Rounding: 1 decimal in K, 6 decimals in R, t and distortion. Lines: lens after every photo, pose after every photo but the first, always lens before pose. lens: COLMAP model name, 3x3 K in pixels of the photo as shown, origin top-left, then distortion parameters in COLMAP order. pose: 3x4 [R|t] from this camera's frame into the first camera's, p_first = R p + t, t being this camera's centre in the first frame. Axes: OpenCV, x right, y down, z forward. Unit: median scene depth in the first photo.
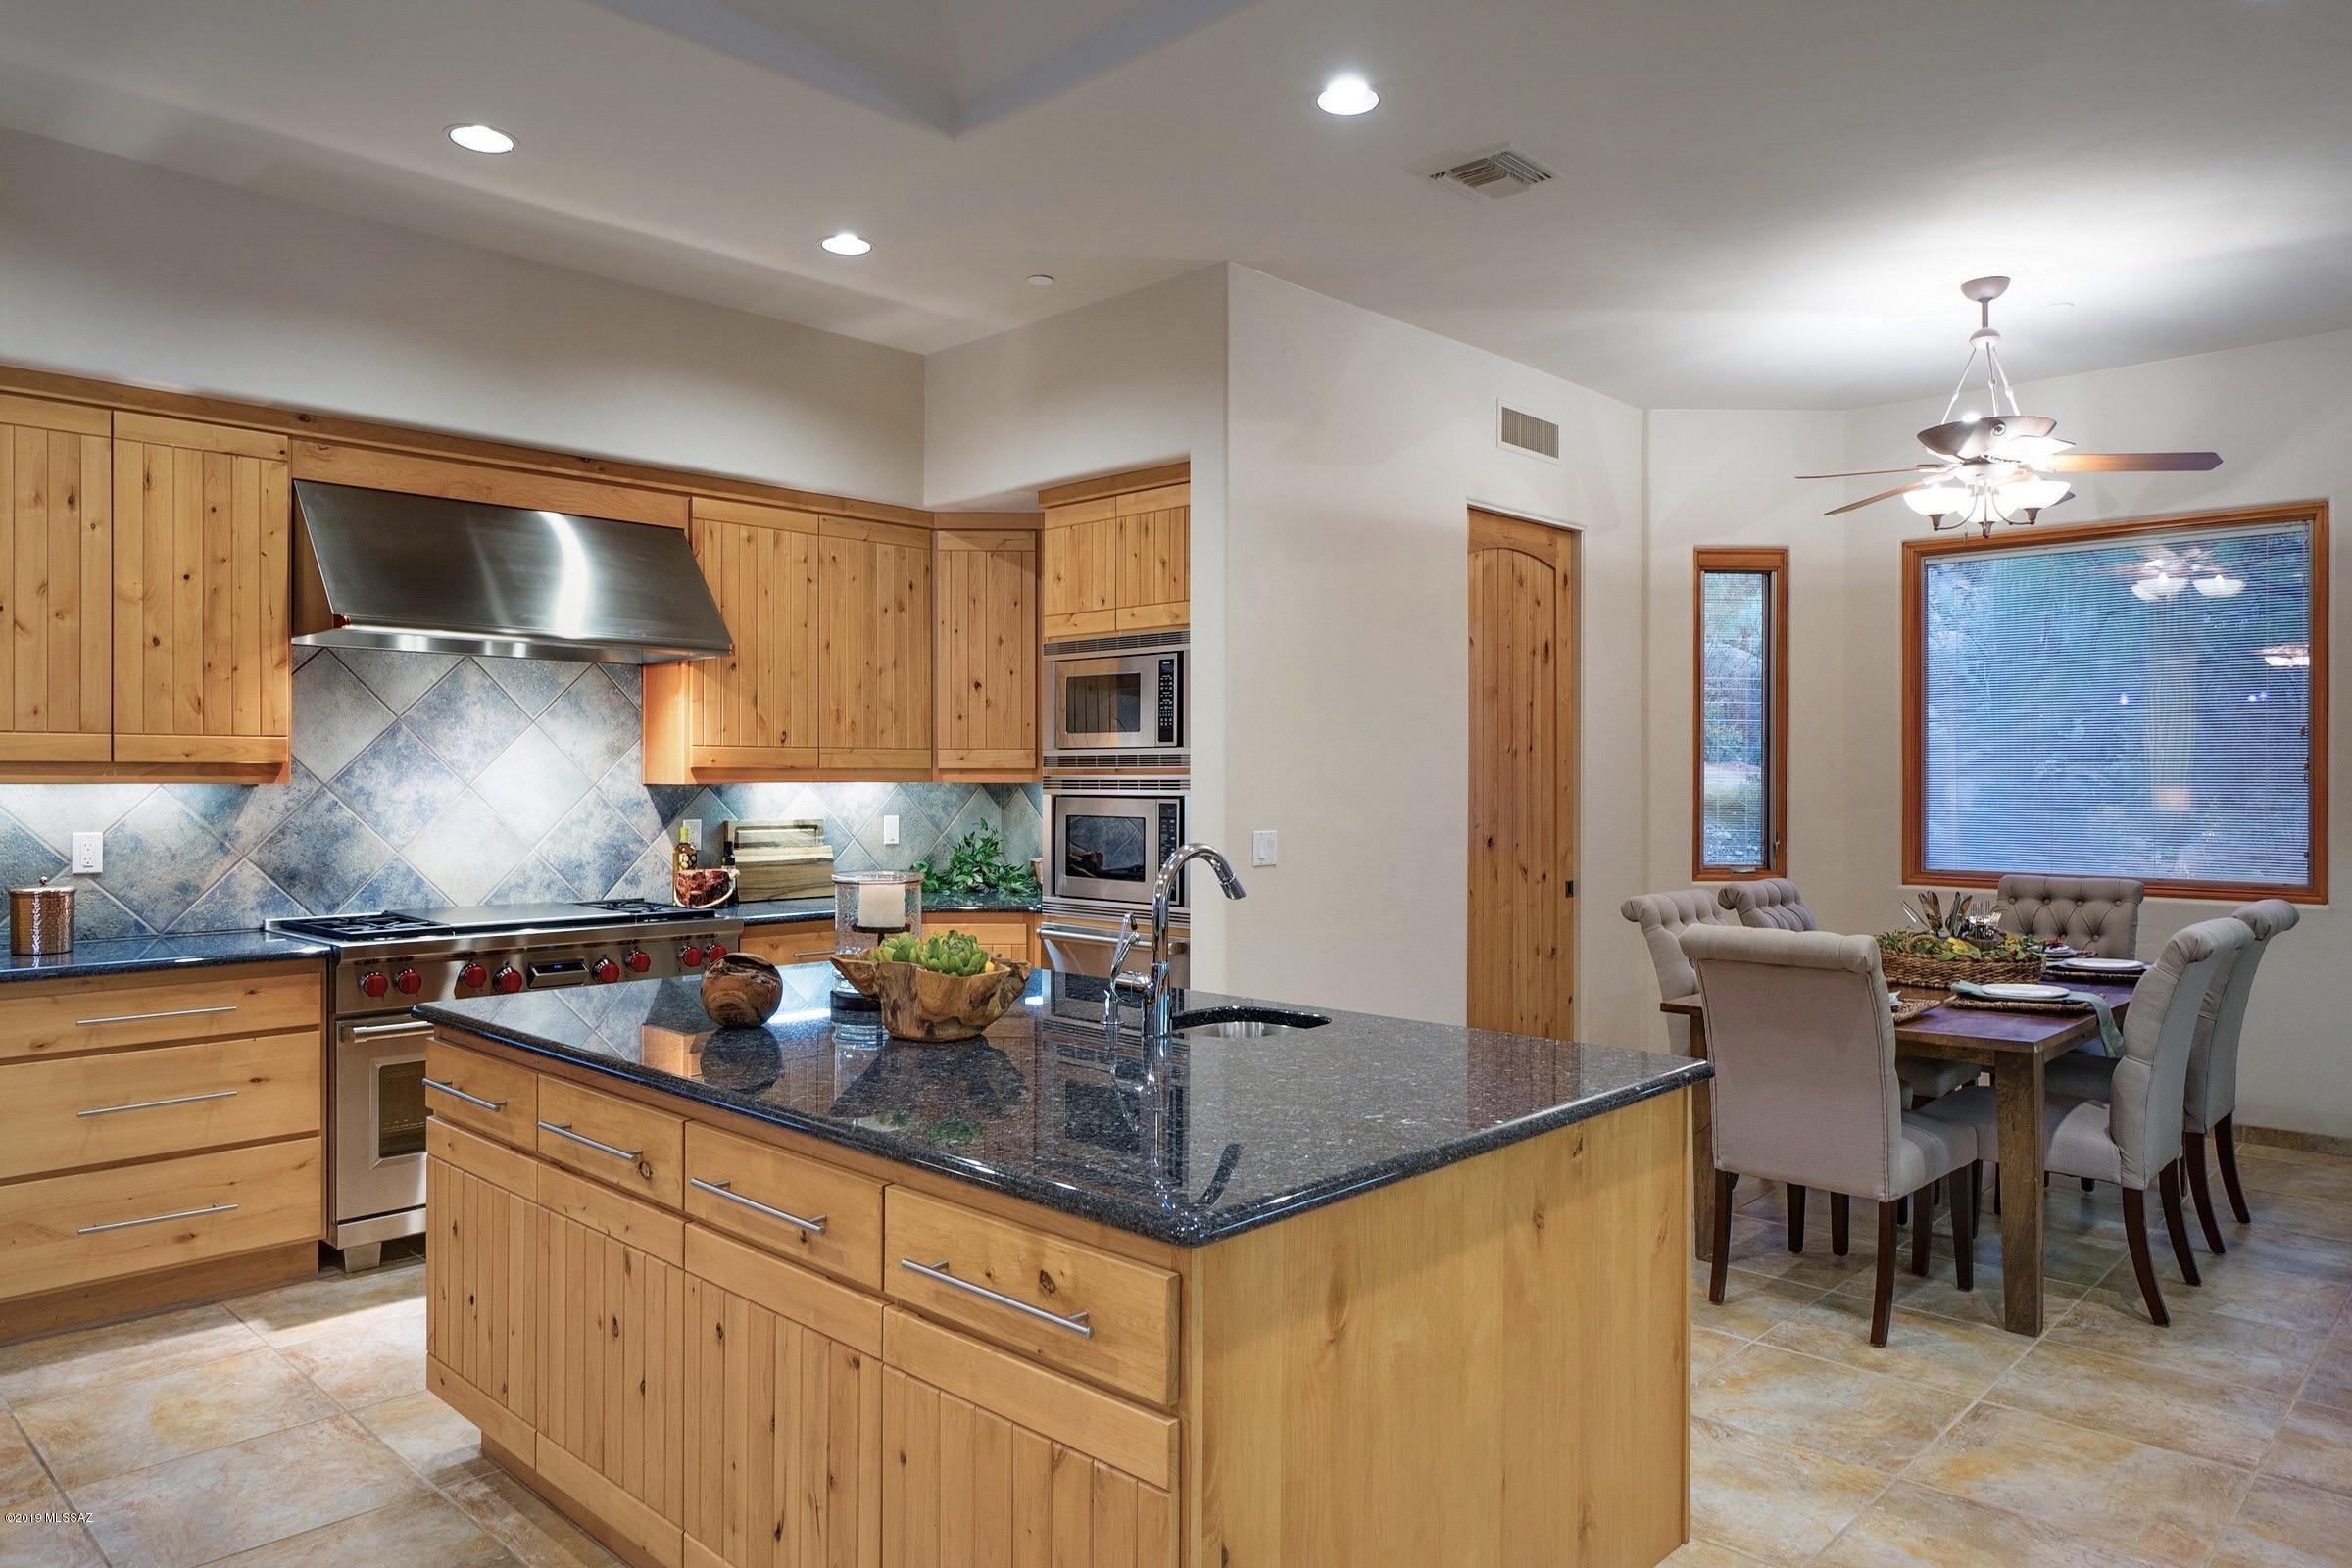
lens RADIAL K [[1479.1, 0, 1166.8], [0, 1479.1, 790.1], [0, 0, 1]] dist [-0.009822, -0.000986]
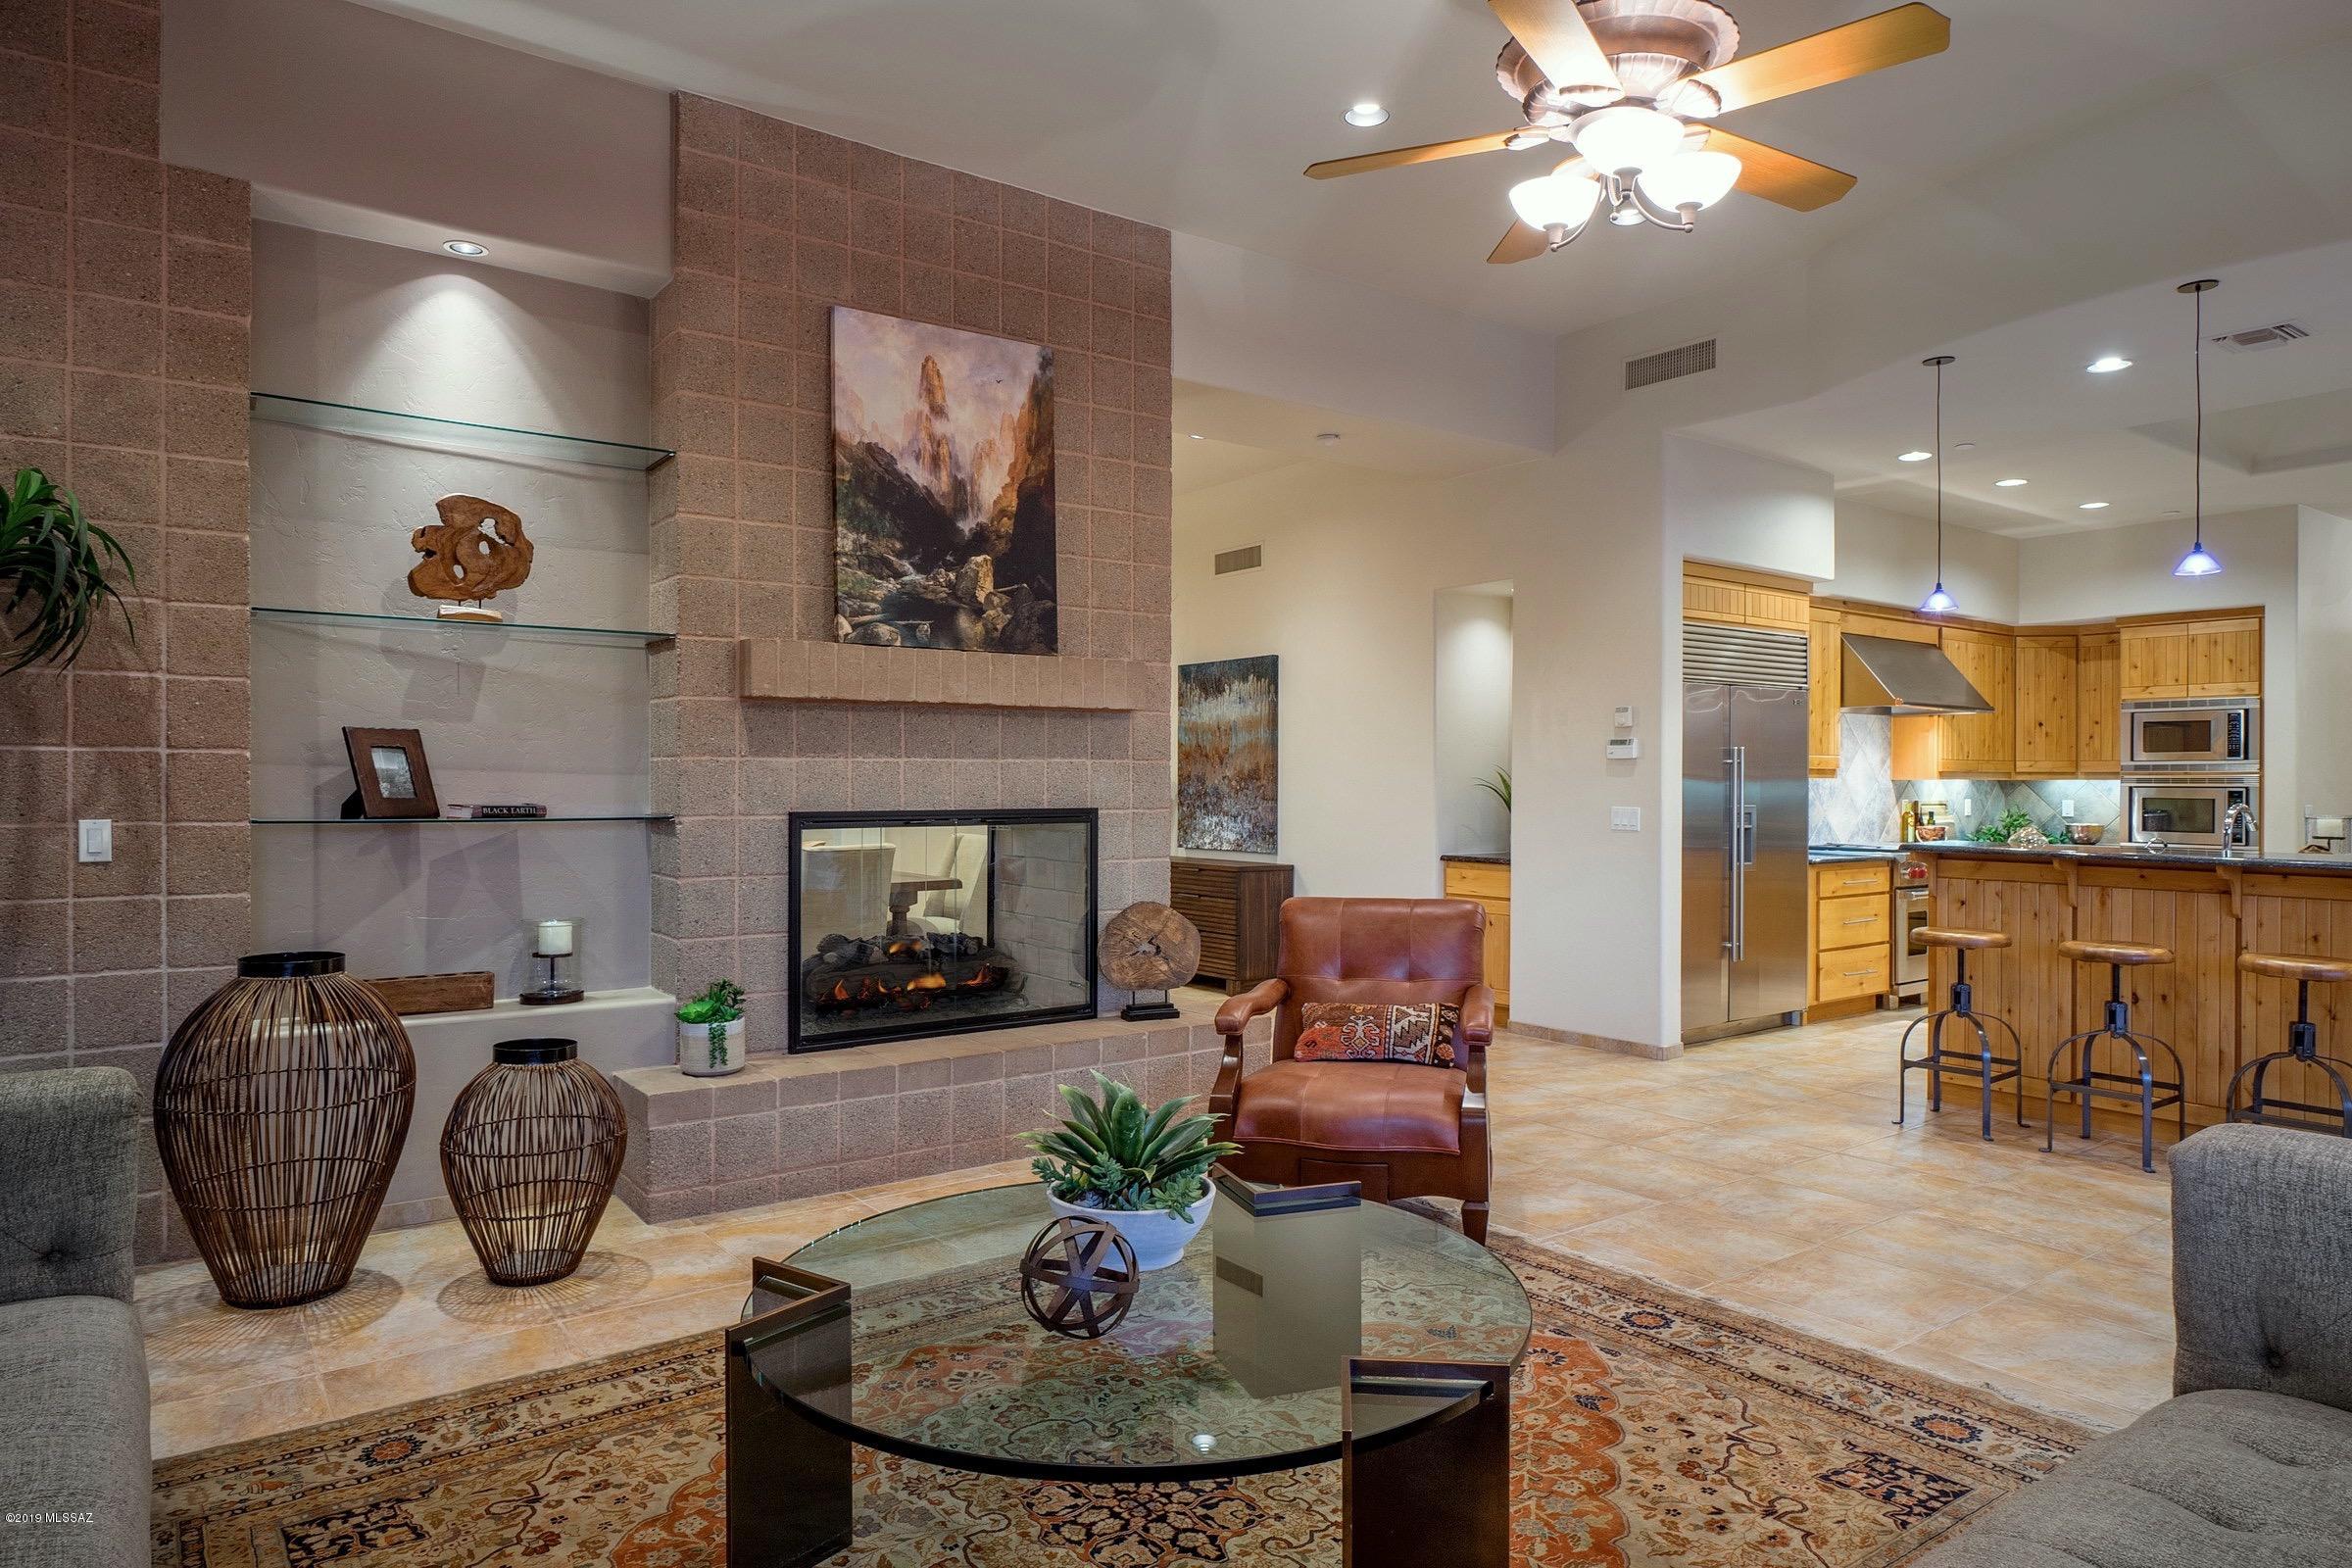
lens RADIAL K [[1372.2, 0, 1195.3], [0, 1372.2, 786.6], [0, 0, 1]] dist [-0.008224, -0.000556]
pose [[0.981425, 0.002064, -0.191837, -0.881761], [-0.002660, 0.999992, -0.002847, 0.010798], [0.191830, 0.003305, 0.981423, -0.859576]]
